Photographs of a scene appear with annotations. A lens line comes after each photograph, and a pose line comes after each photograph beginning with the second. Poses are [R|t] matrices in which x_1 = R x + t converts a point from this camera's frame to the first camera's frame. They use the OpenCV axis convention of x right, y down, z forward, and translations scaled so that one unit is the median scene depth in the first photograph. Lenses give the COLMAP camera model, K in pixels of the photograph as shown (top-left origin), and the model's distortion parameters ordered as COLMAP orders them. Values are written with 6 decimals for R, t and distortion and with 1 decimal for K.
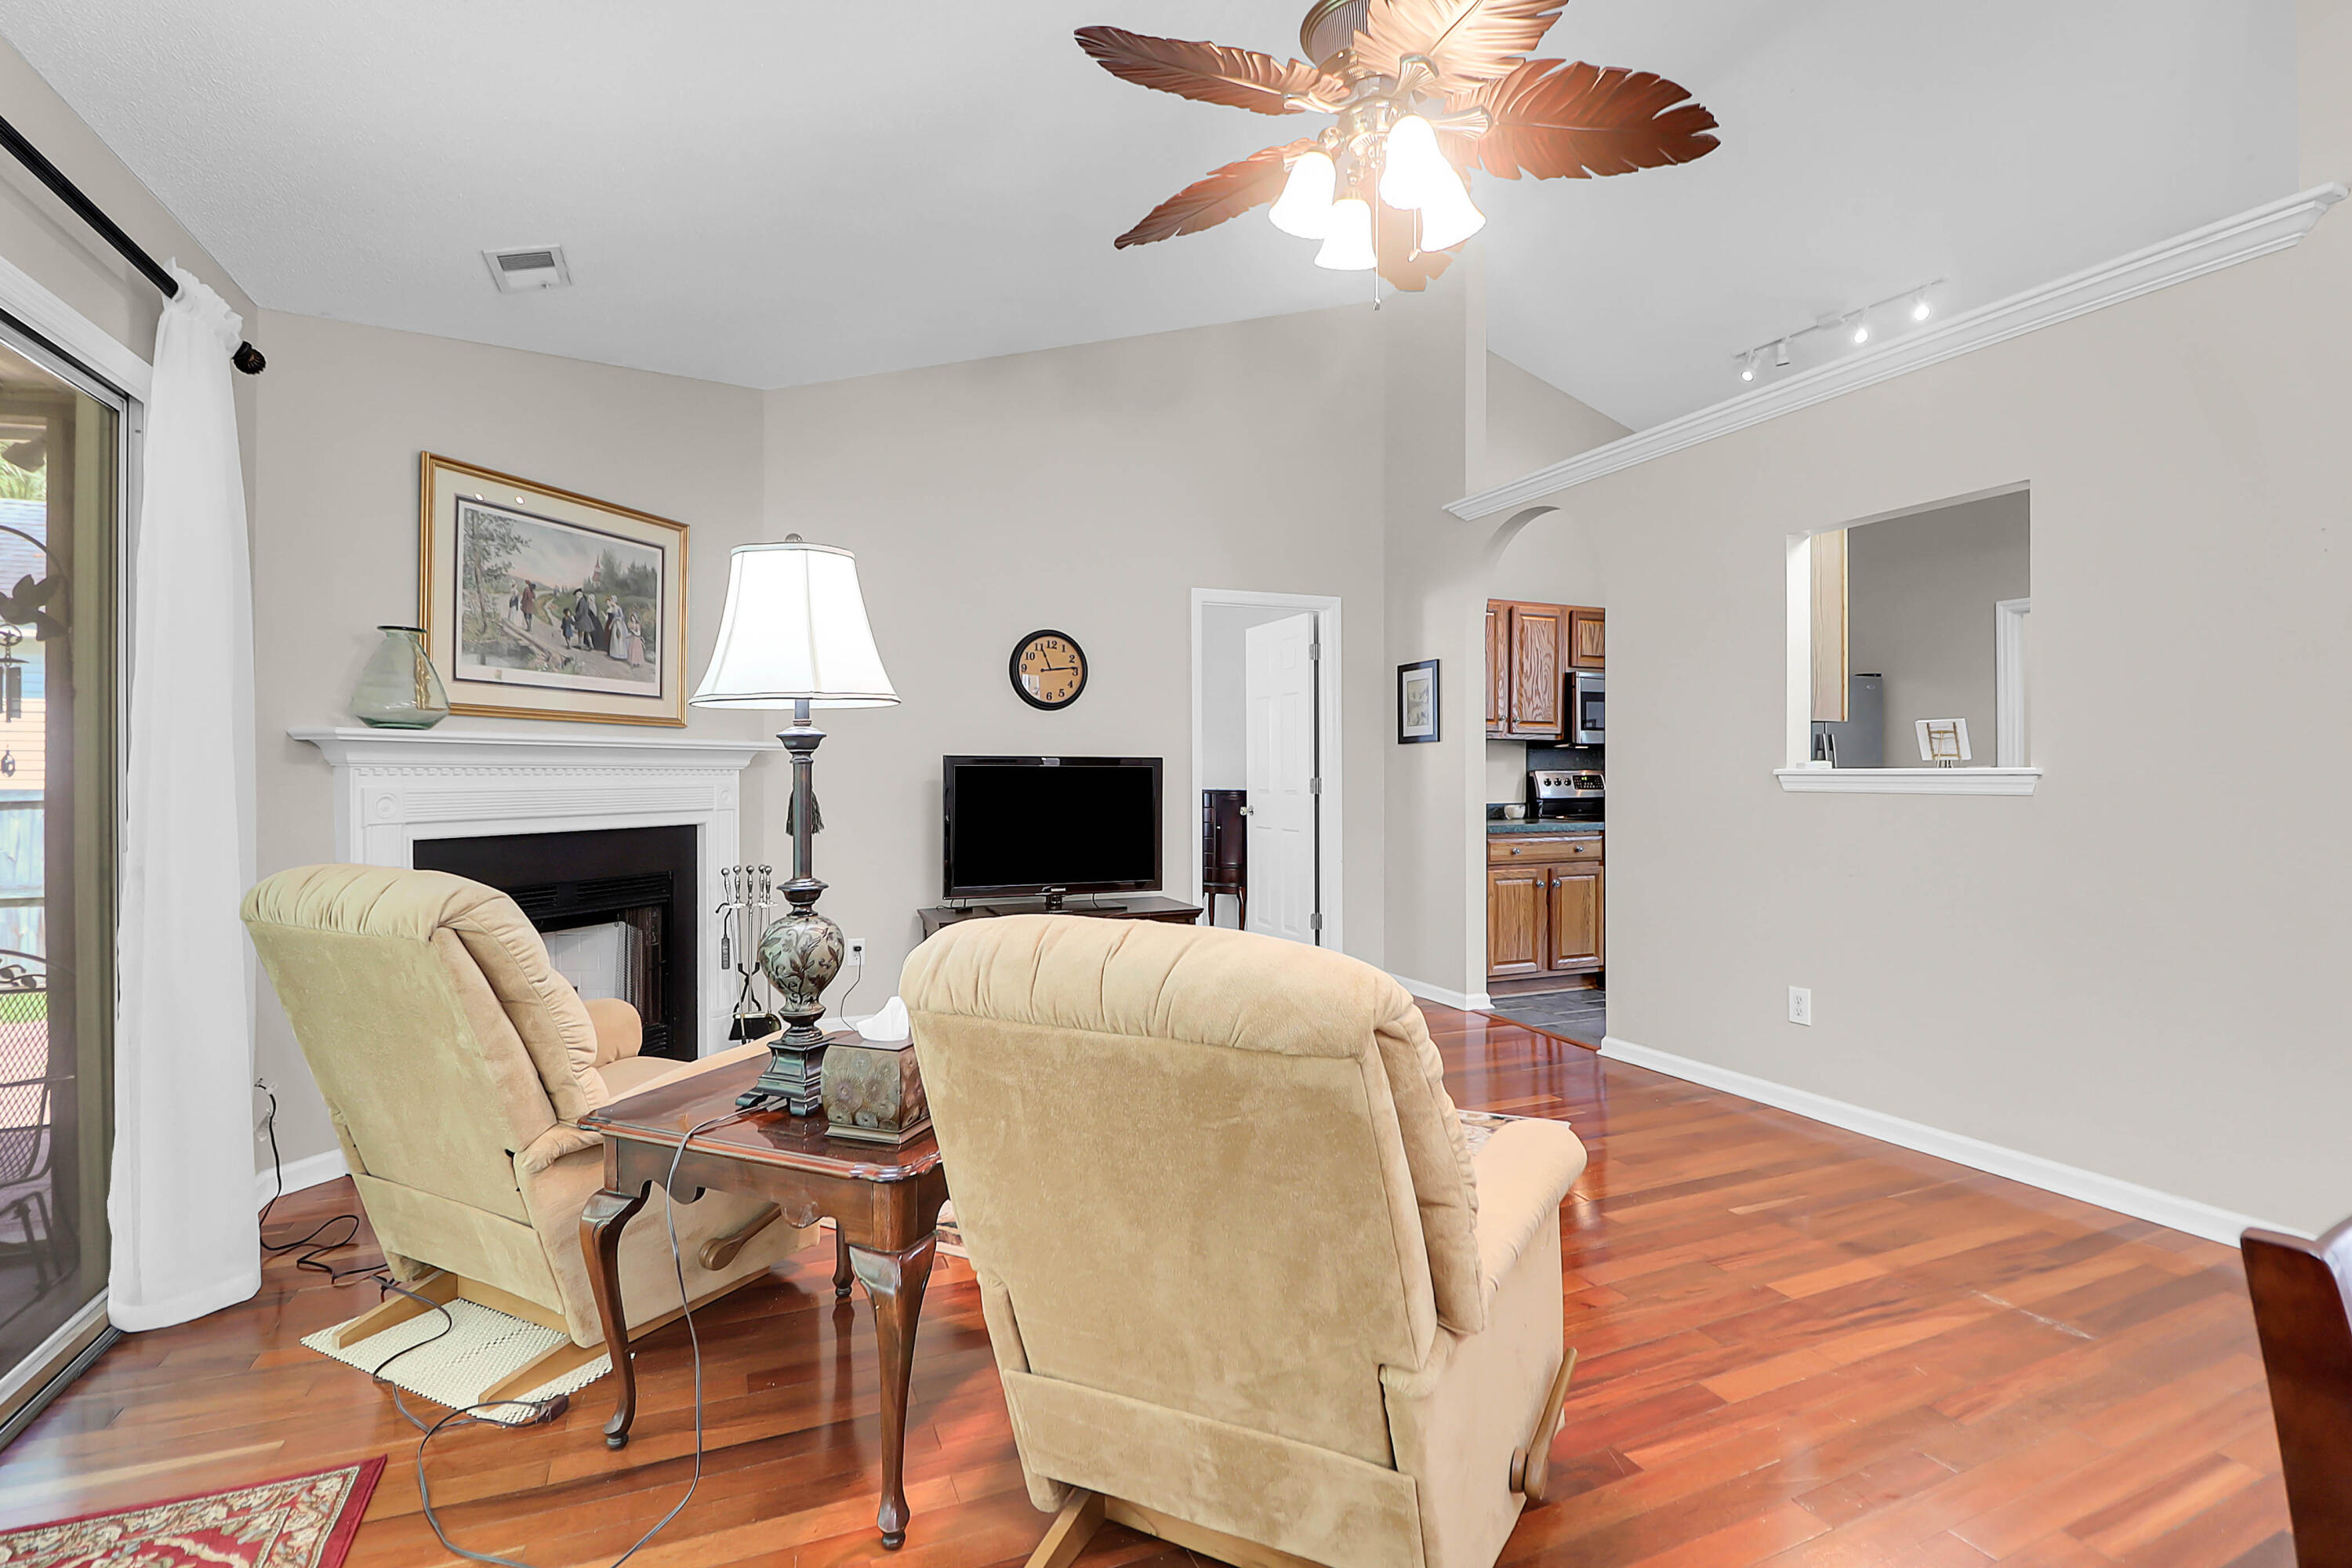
lens RADIAL K [[1073.8, 0, 1173.4], [0, 1073.8, 780.3], [0, 0, 1]] dist [0.000819, -0.017102]
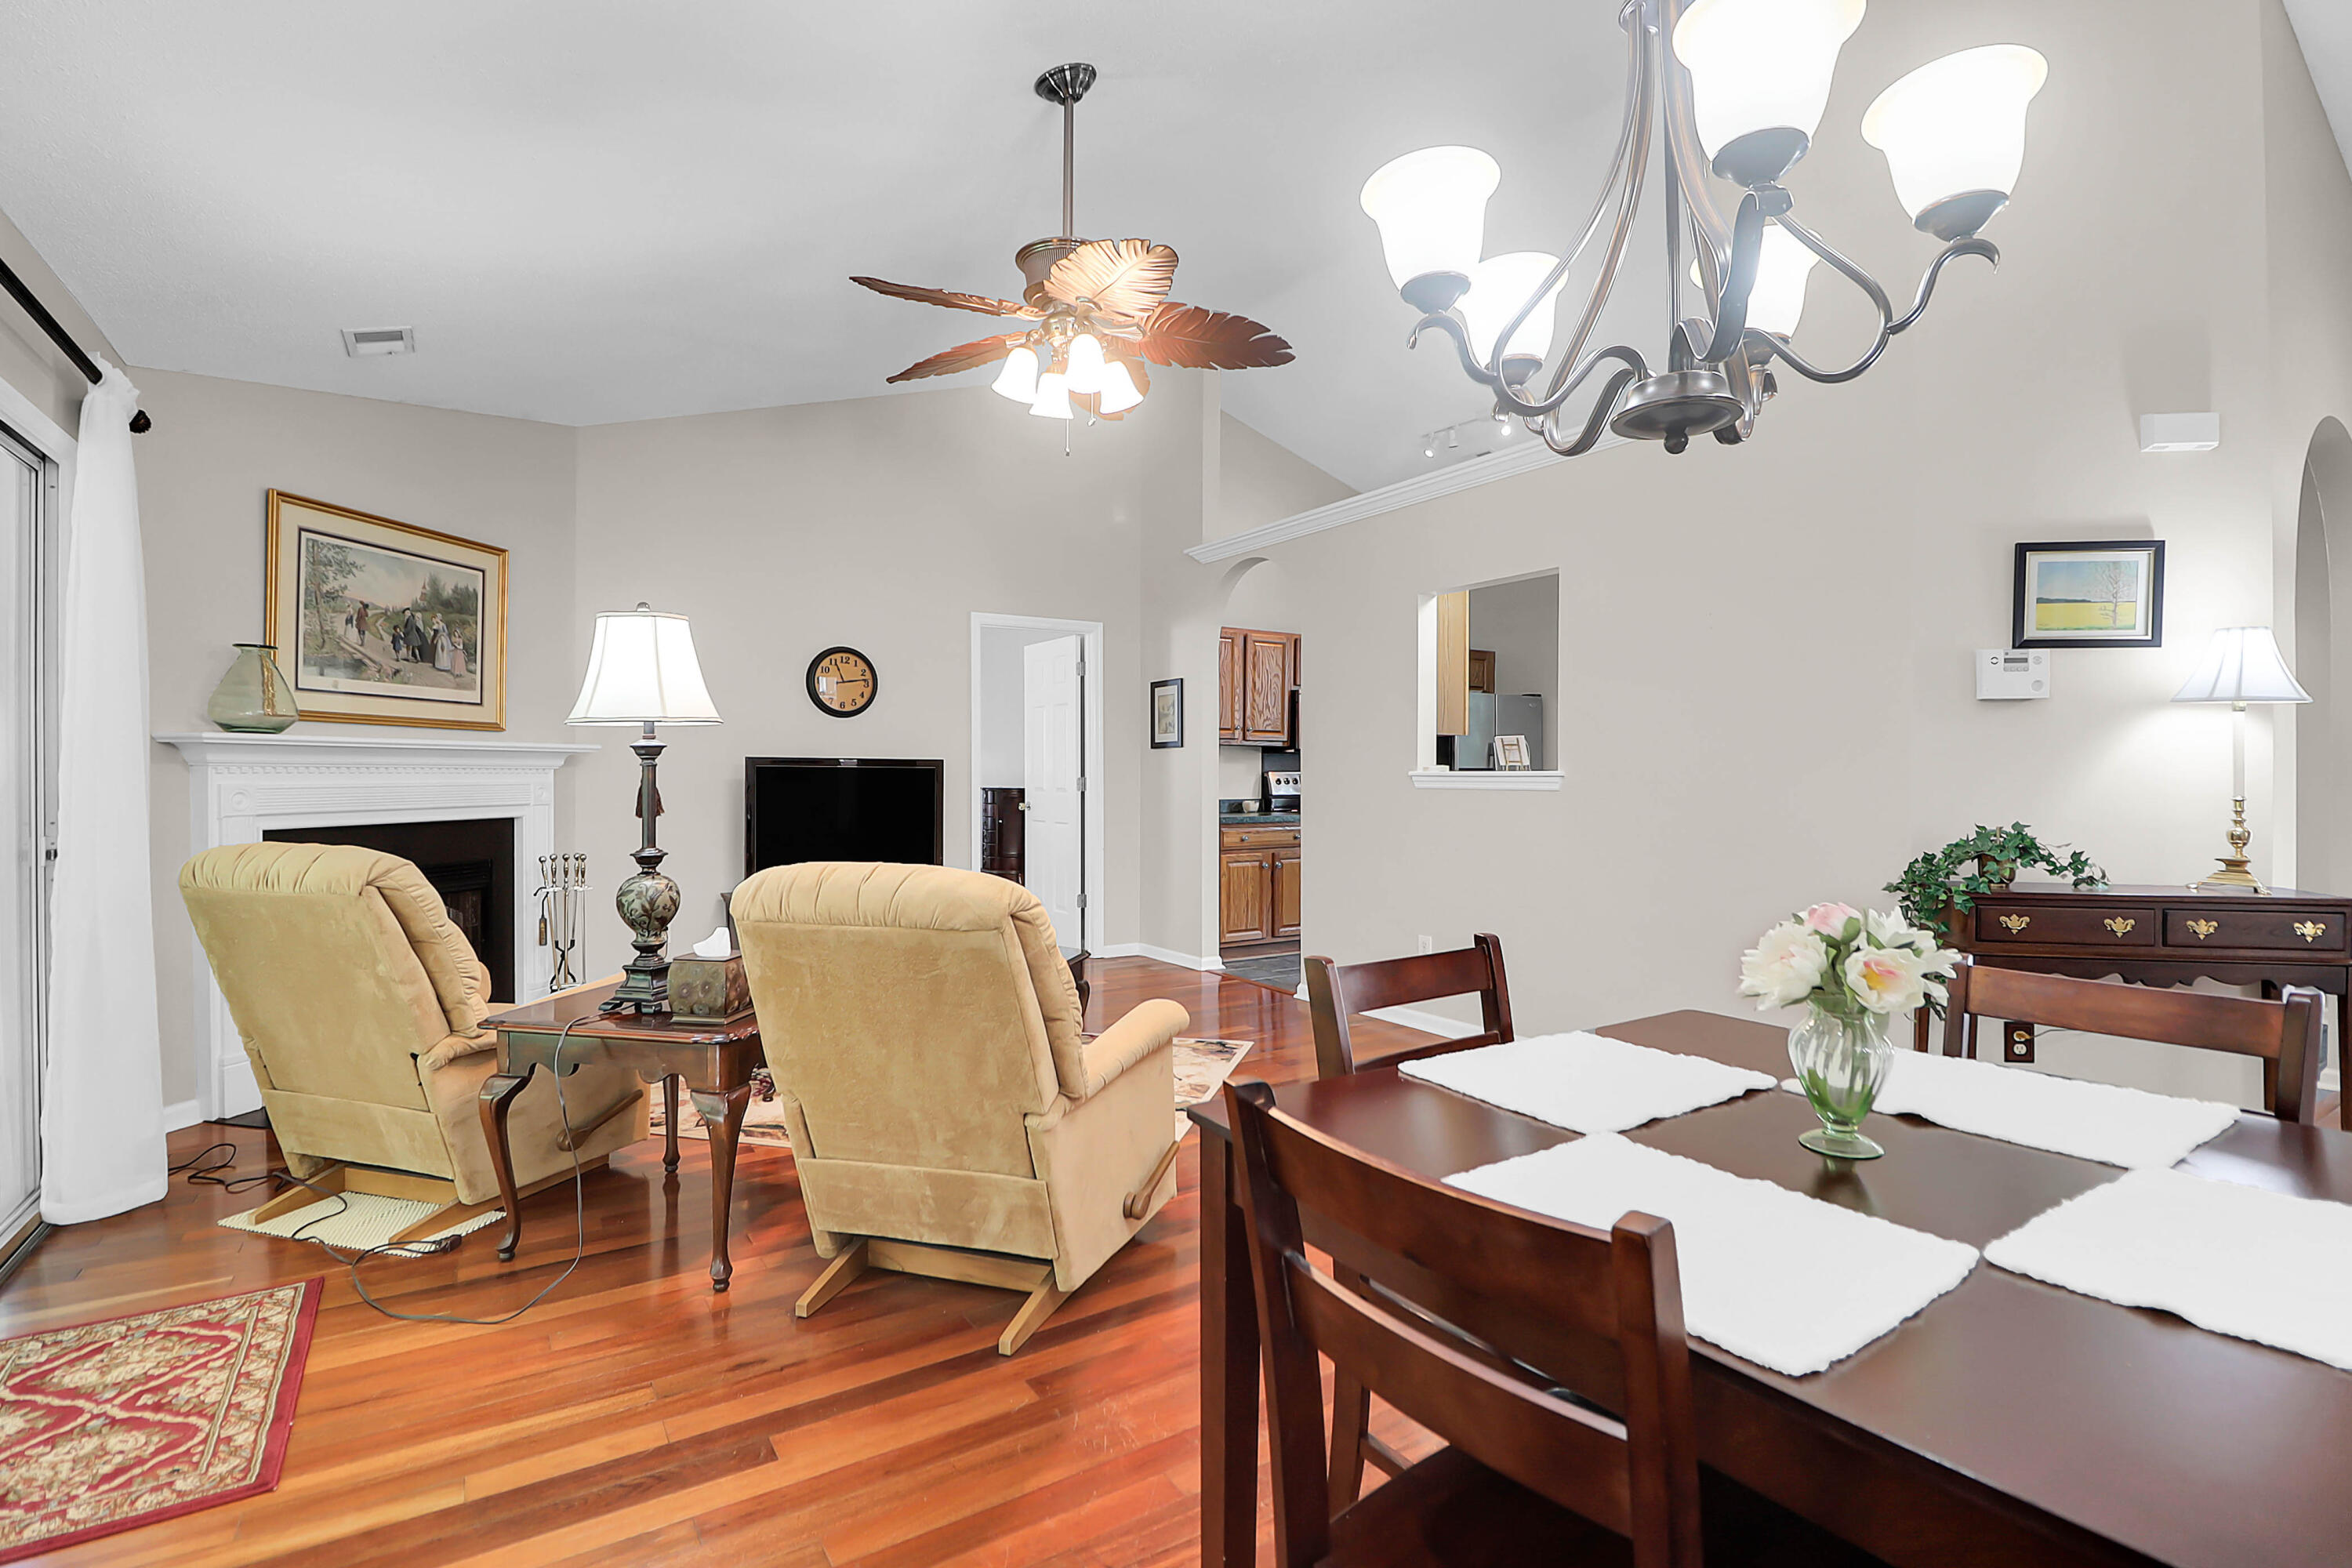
lens RADIAL K [[1073.8, 0, 1173.4], [0, 1073.8, 780.3], [0, 0, 1]] dist [0.000819, -0.017102]
pose [[0.984461, 0.001790, 0.175592, 0.071412], [-0.001848, 0.999998, 0.000164, 0.001203], [-0.175592, -0.000486, 0.984463, -0.433722]]
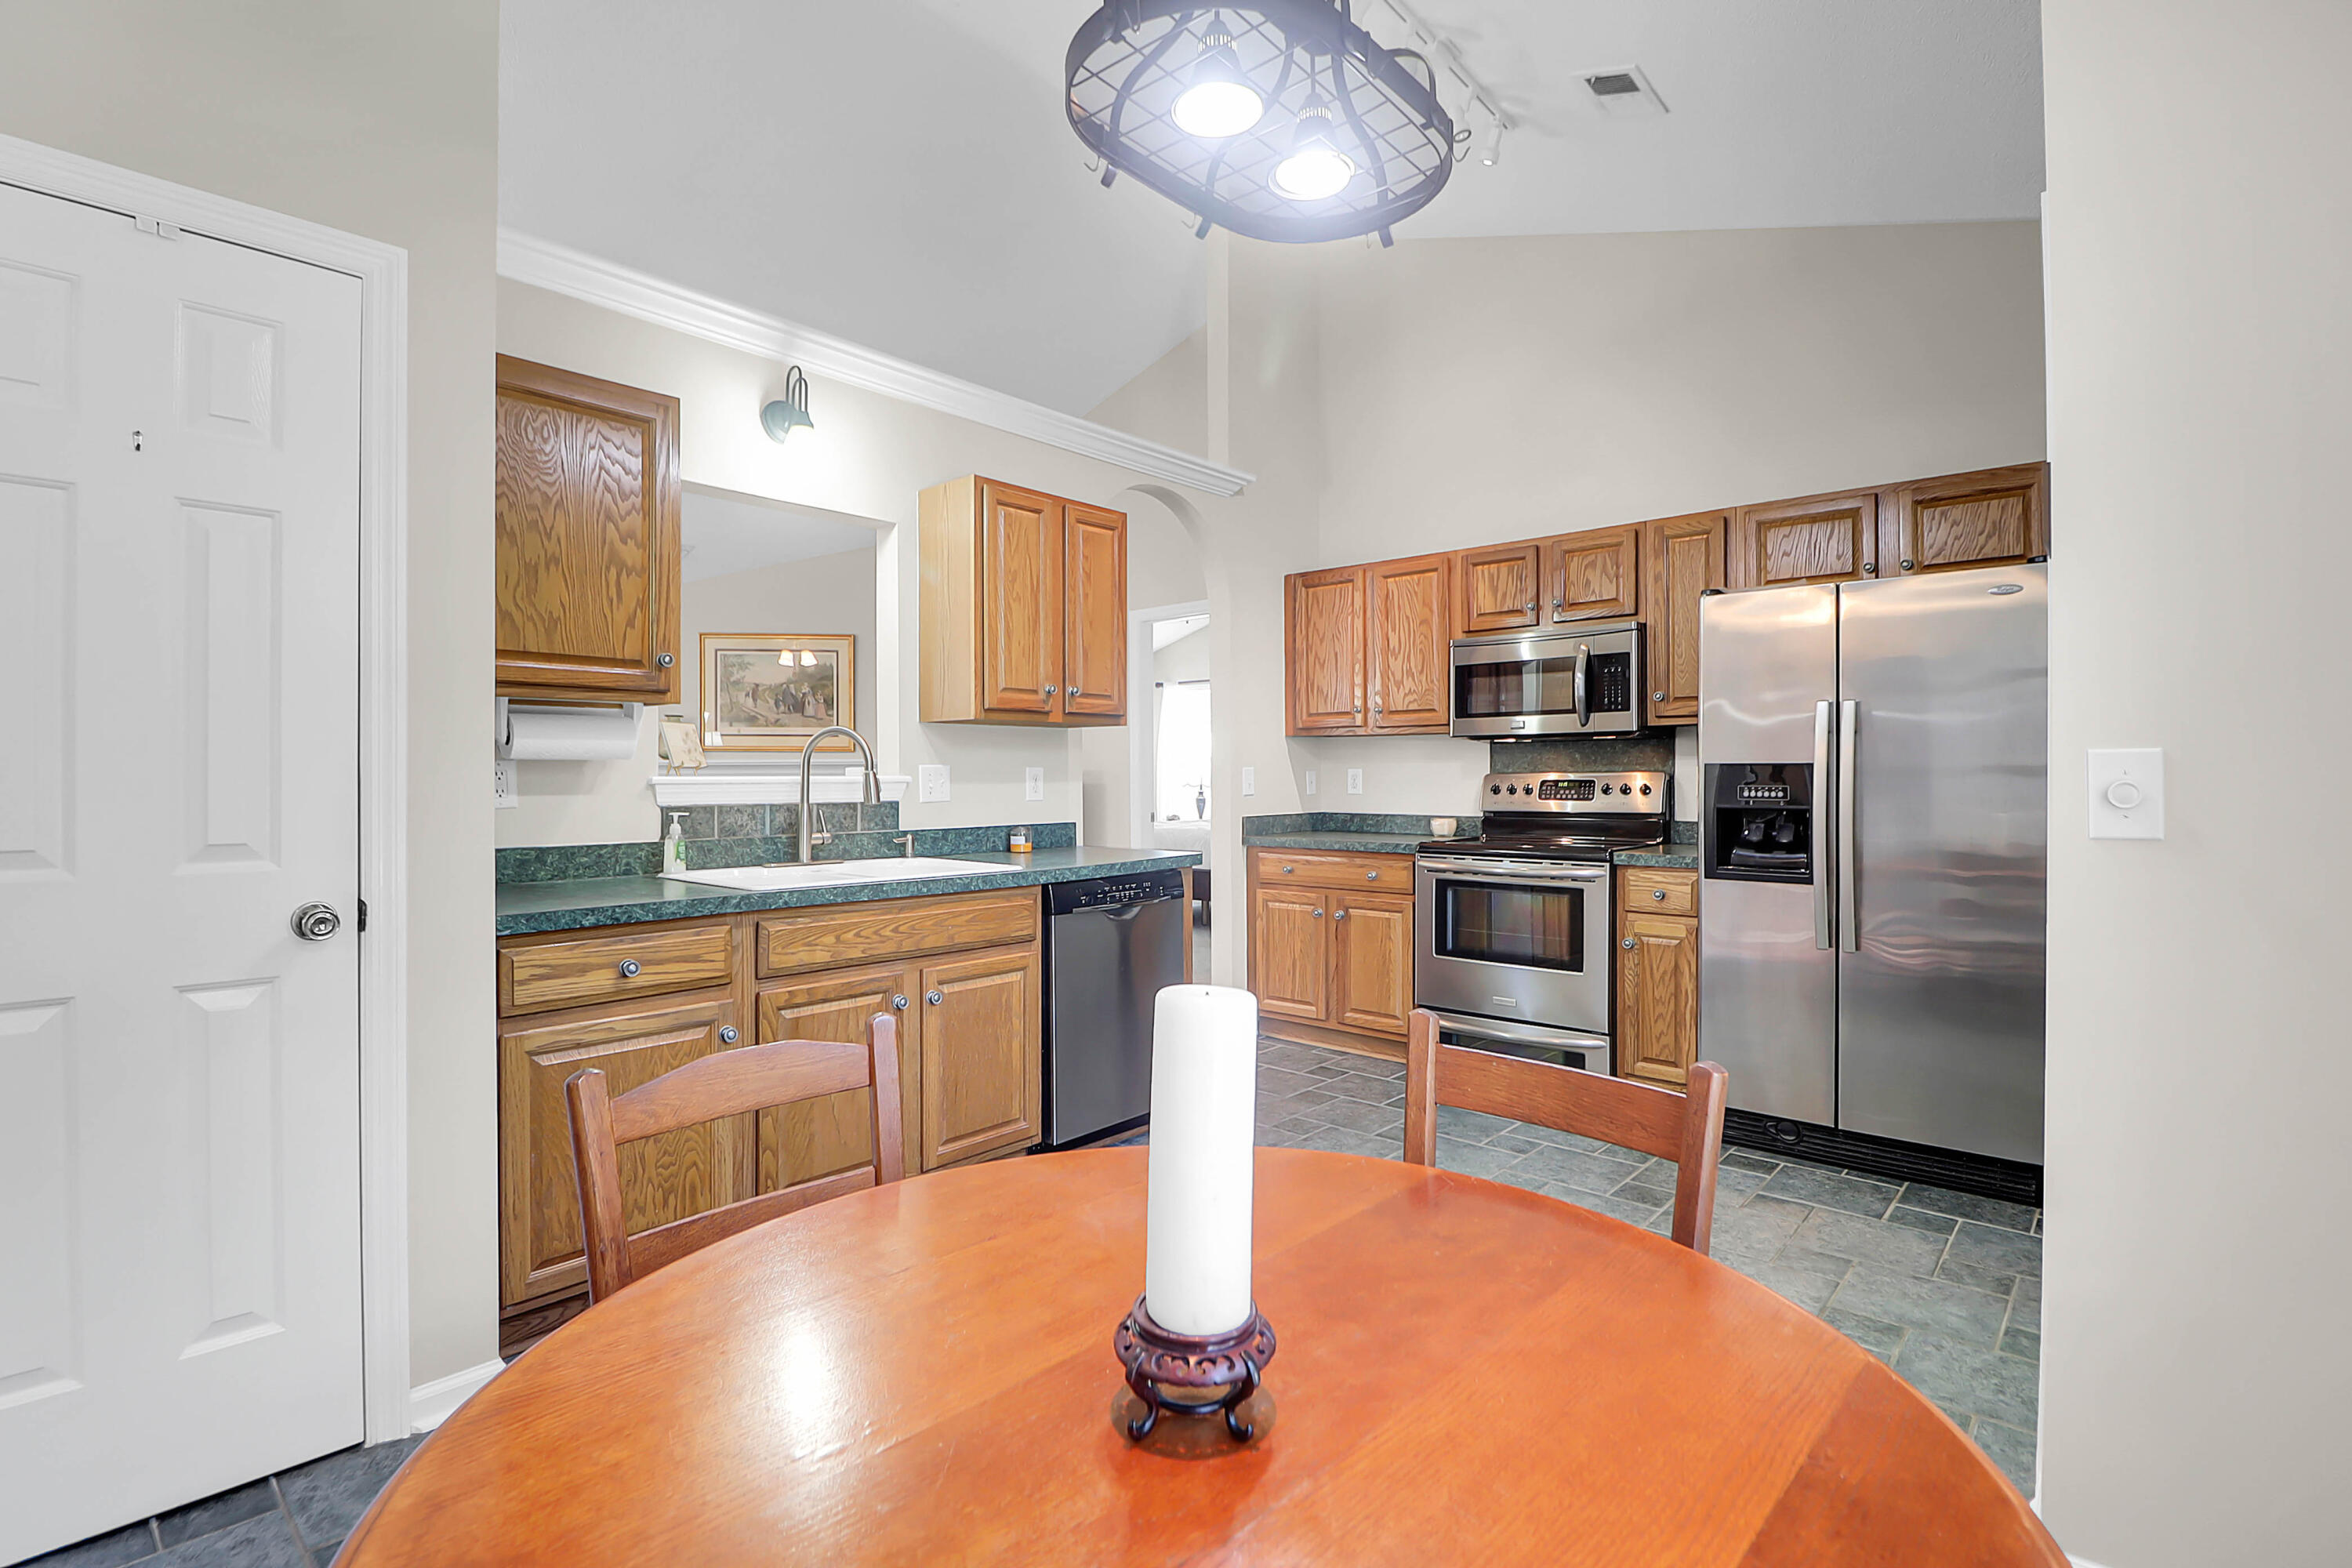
lens RADIAL K [[1073.8, 0, 1173.4], [0, 1073.8, 780.3], [0, 0, 1]] dist [0.000819, -0.017102]
pose [[0.433773, 0.002898, -0.901018, 2.639774], [-0.003938, 0.999991, 0.001320, -0.012984], [0.901014, 0.002976, 0.433781, 1.396314]]
